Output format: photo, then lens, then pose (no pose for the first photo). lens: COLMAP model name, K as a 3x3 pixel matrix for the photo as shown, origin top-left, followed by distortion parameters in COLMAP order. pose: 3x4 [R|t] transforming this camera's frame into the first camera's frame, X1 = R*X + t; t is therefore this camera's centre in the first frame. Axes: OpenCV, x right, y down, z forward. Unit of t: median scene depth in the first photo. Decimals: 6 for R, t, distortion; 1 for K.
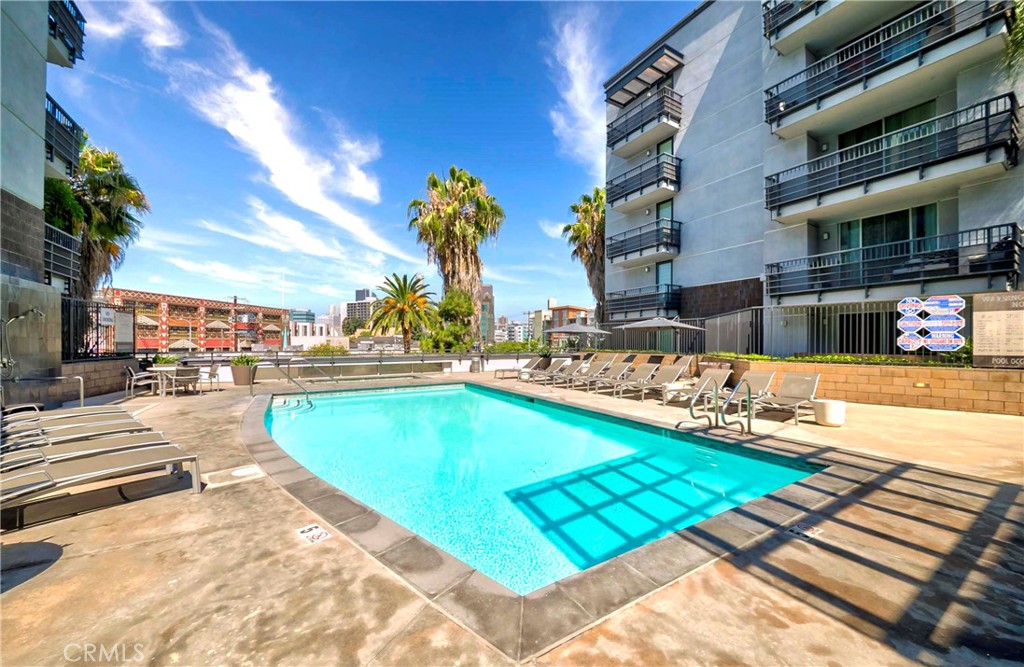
lens RADIAL K [[356.6, 0, 529.9], [0, 356.6, 328.3], [0, 0, 1]] dist [-0.000268, -0.015954]
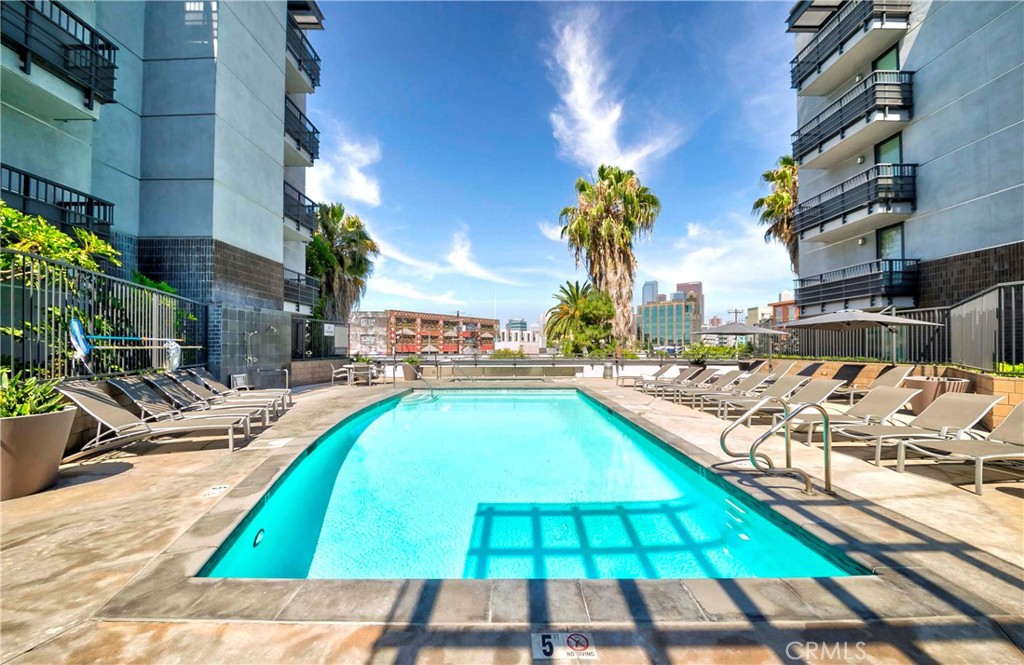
lens RADIAL K [[364.0, 0, 512.0], [0, 364.0, 332.5], [0, 0, 1]] dist [-0.033971, 0.000143]
pose [[0.837133, -0.023721, -0.546484, 0.136735], [0.023565, 0.999696, -0.007295, 0.002431], [0.546491, -0.006771, 0.837438, 0.051688]]
